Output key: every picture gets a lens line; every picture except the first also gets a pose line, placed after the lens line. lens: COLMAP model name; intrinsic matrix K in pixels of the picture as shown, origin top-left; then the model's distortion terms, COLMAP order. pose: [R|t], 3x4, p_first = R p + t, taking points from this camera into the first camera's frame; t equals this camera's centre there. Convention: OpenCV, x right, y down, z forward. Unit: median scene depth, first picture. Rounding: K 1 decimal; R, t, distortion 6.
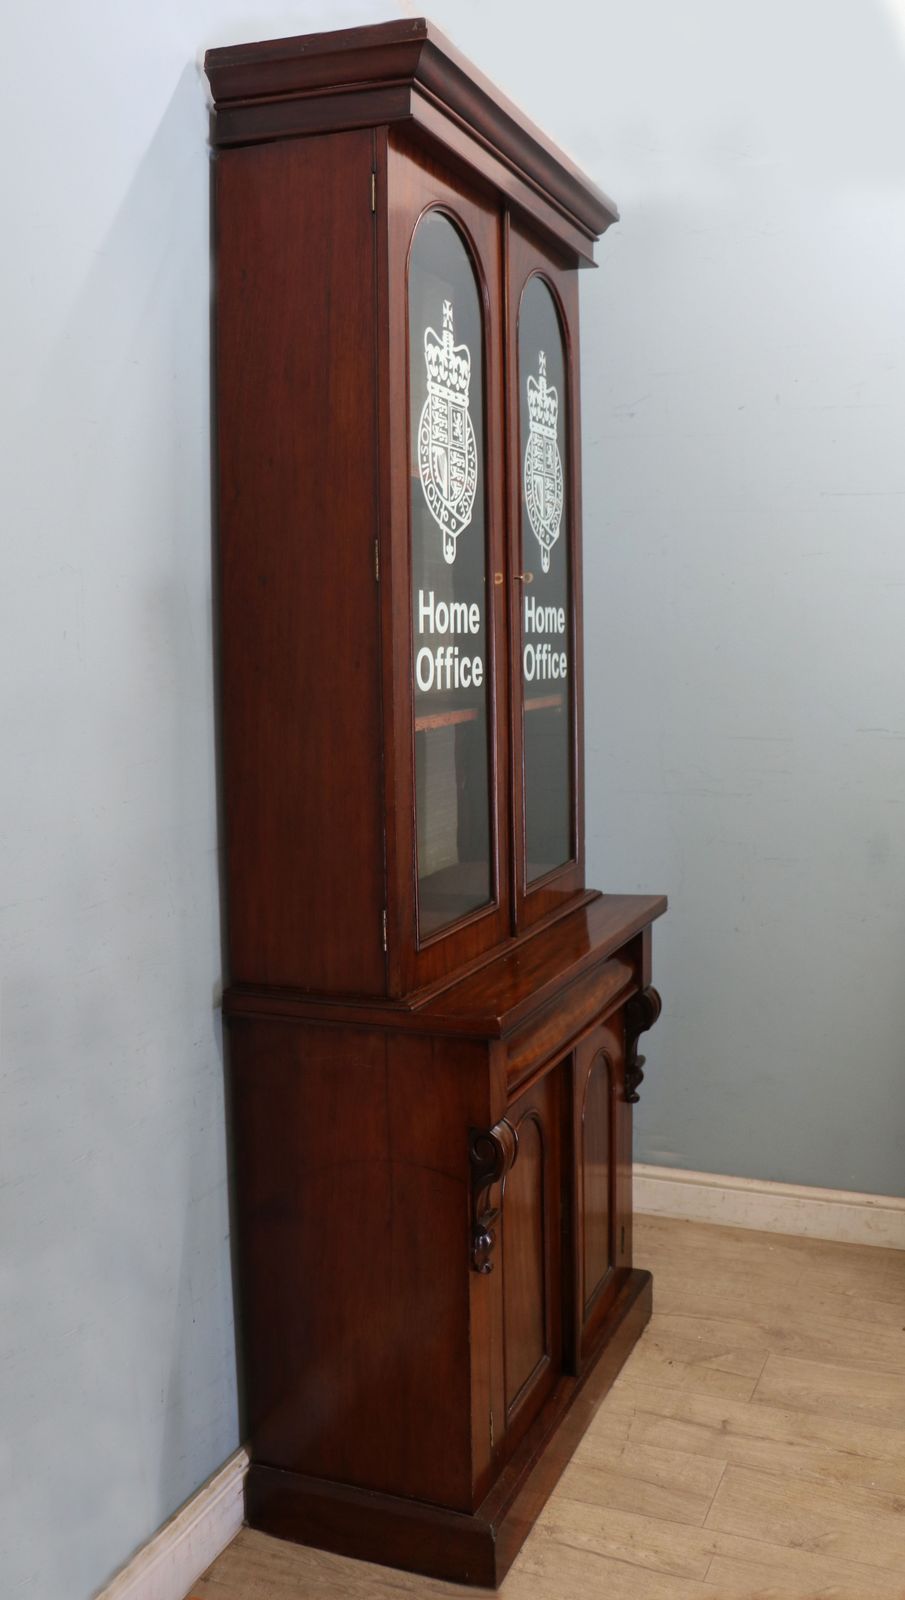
lens RADIAL K [[1445.4, 0, 487.9], [0, 1445.4, 709.4], [0, 0, 1]] dist [-0.122827, 0.078078]
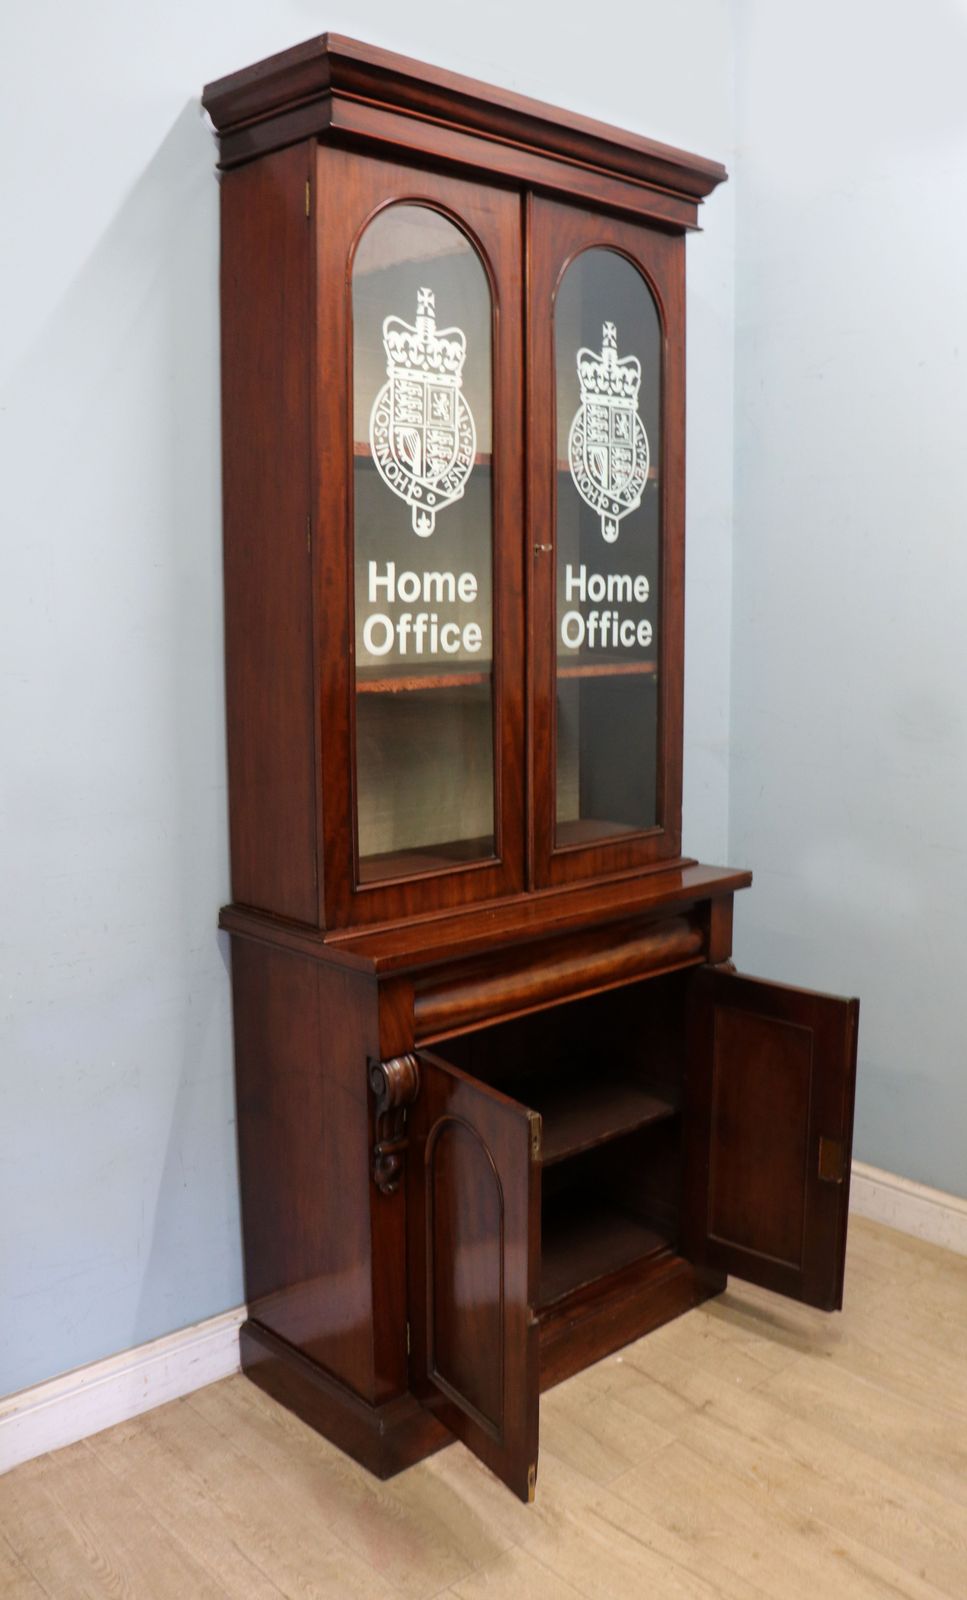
lens RADIAL K [[1391.4, 0, 479.9], [0, 1391.4, 713.7], [0, 0, 1]] dist [-0.101120, 0.016674]
pose [[0.893019, 0.053337, -0.446846, 0.435906], [-0.035770, 0.998223, 0.047665, -0.018616], [0.448594, -0.026582, 0.893340, 0.087903]]
